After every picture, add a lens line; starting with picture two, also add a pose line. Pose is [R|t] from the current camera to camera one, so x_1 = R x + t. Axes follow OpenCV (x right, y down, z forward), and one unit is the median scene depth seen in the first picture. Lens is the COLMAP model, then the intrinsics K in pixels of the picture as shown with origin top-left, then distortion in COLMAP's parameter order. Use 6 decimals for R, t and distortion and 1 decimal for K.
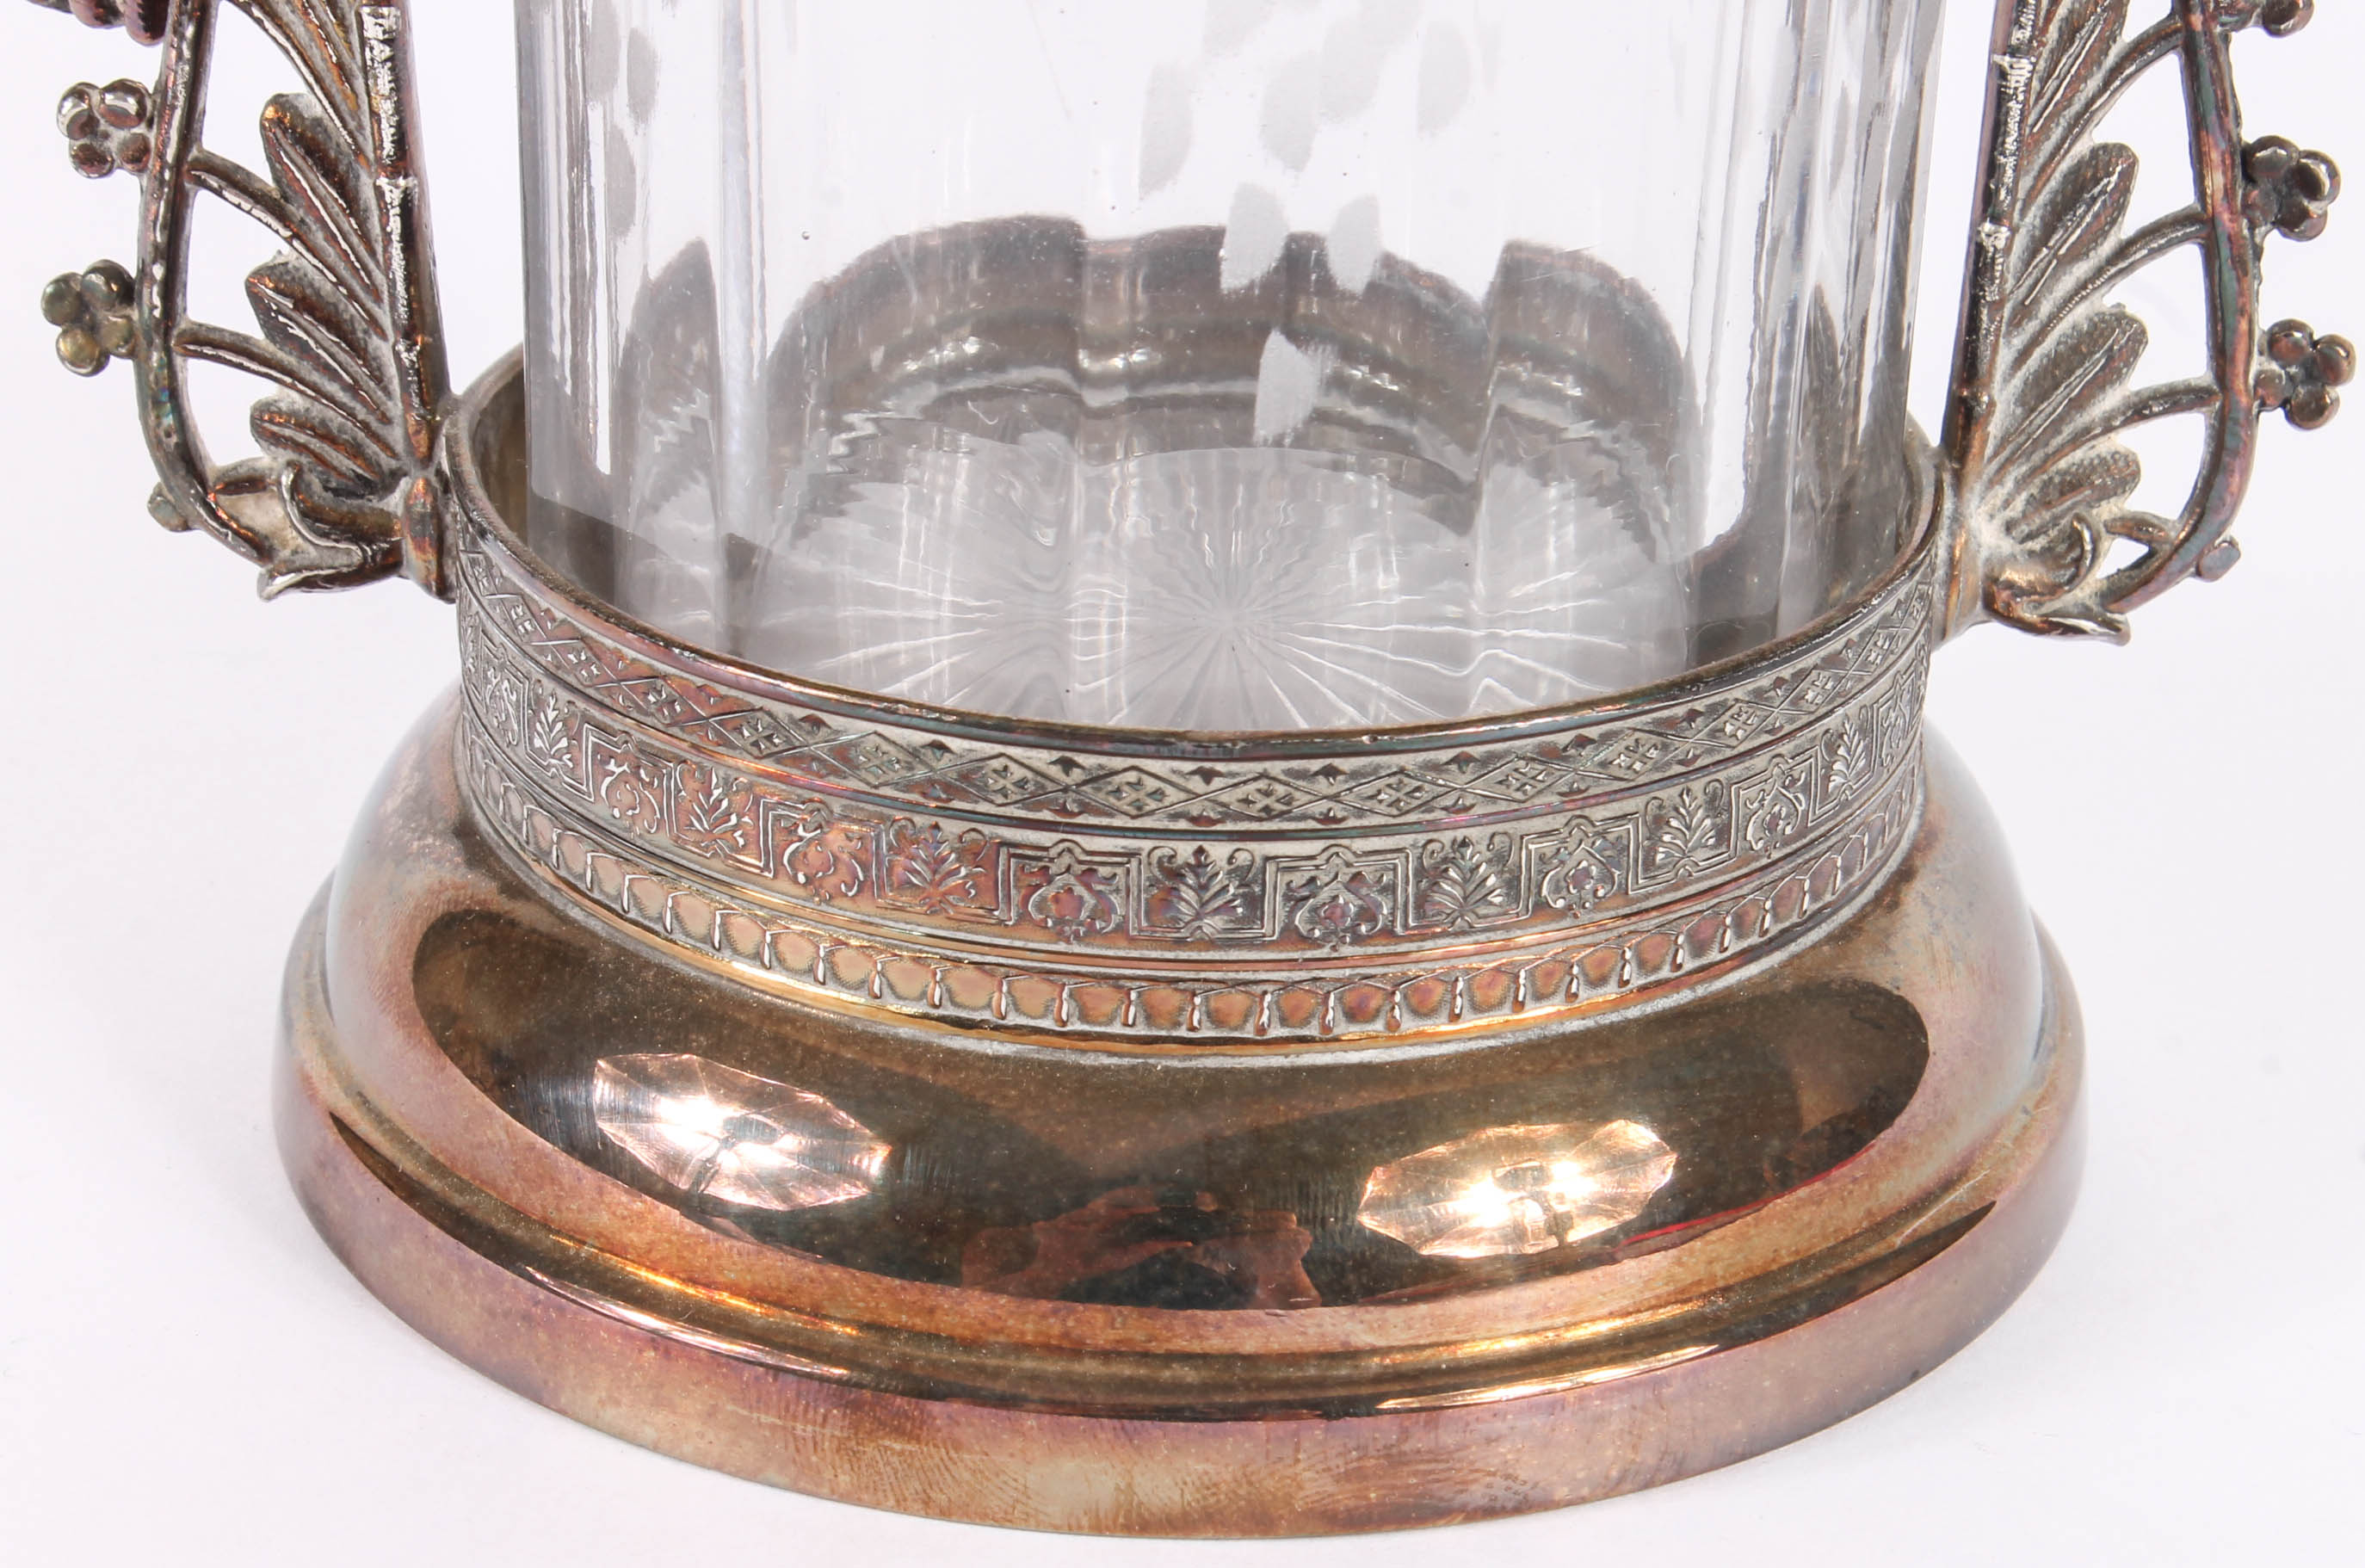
lens RADIAL K [[5829.7, 0, 1182.5], [0, 5829.7, 784.0], [0, 0, 1]] dist [0.045319, 0.666022]
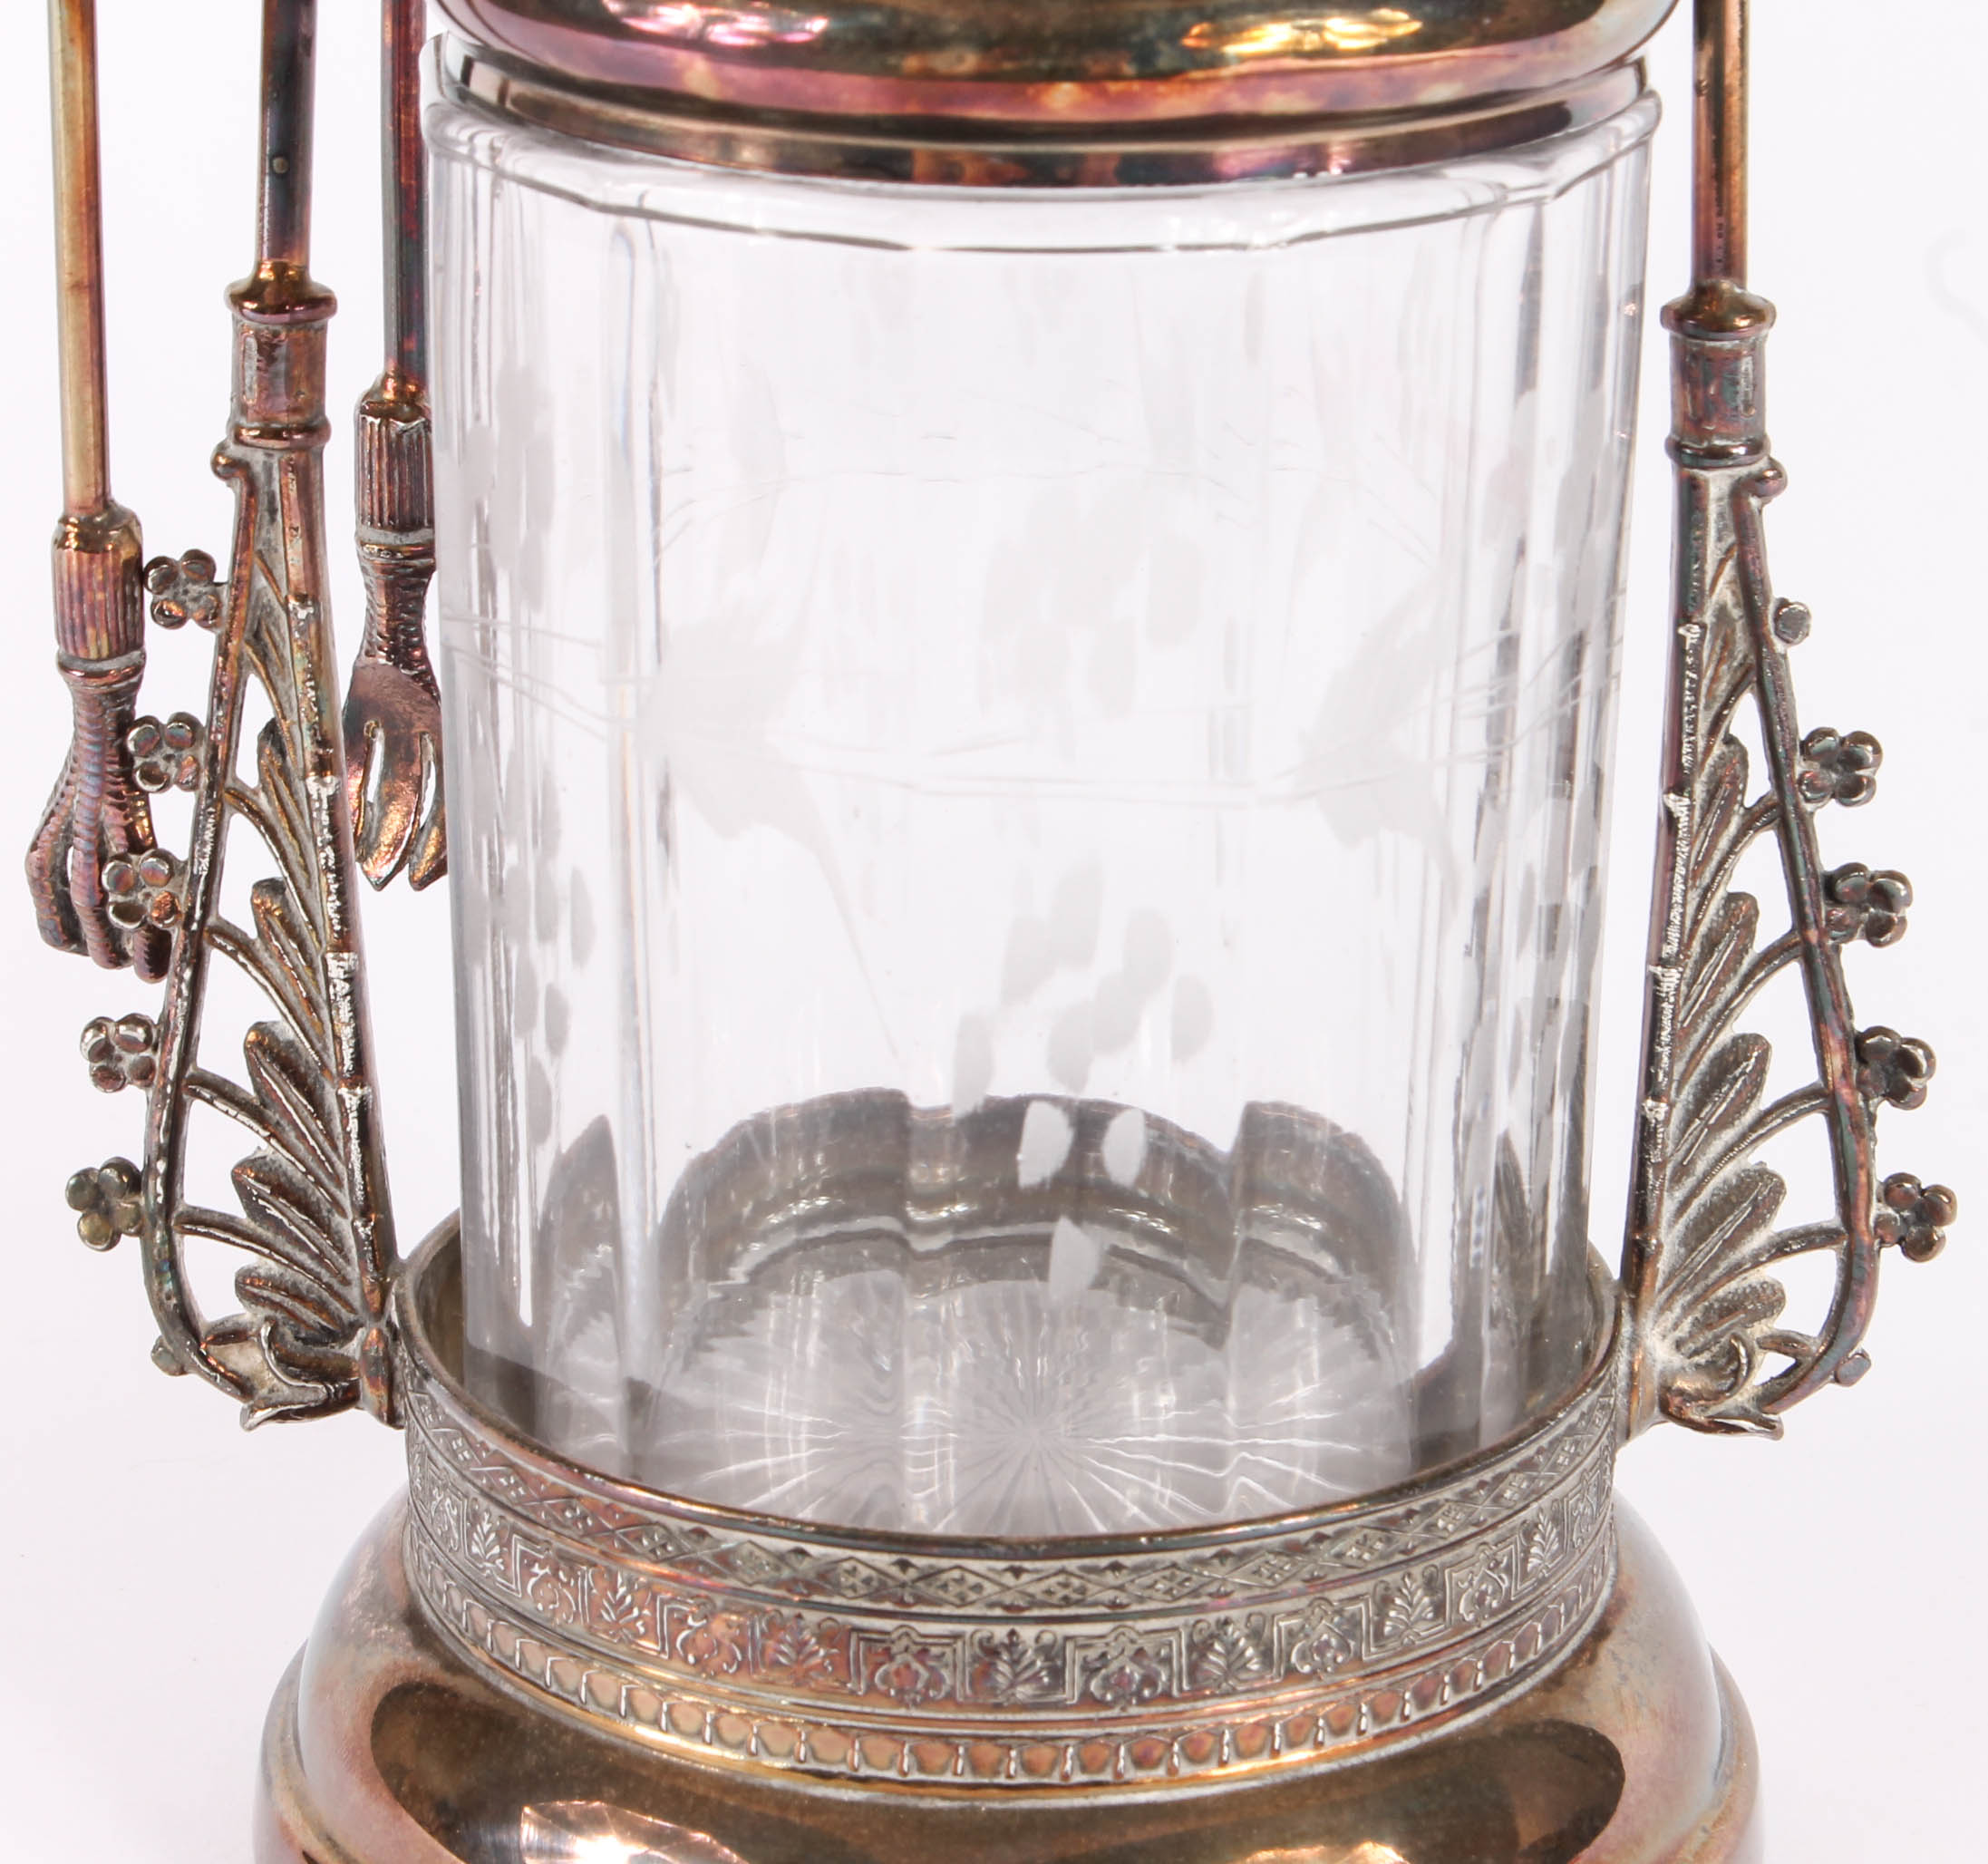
lens RADIAL K [[6138.5, 0, 986.6], [0, 6138.5, 959.3], [0, 0, 1]] dist [0.077258, -0.283426]
pose [[0.999760, -0.018365, -0.011973, 0.014778], [0.017369, 0.996755, -0.078596, -0.026810], [0.013378, 0.078370, 0.996835, -0.293640]]
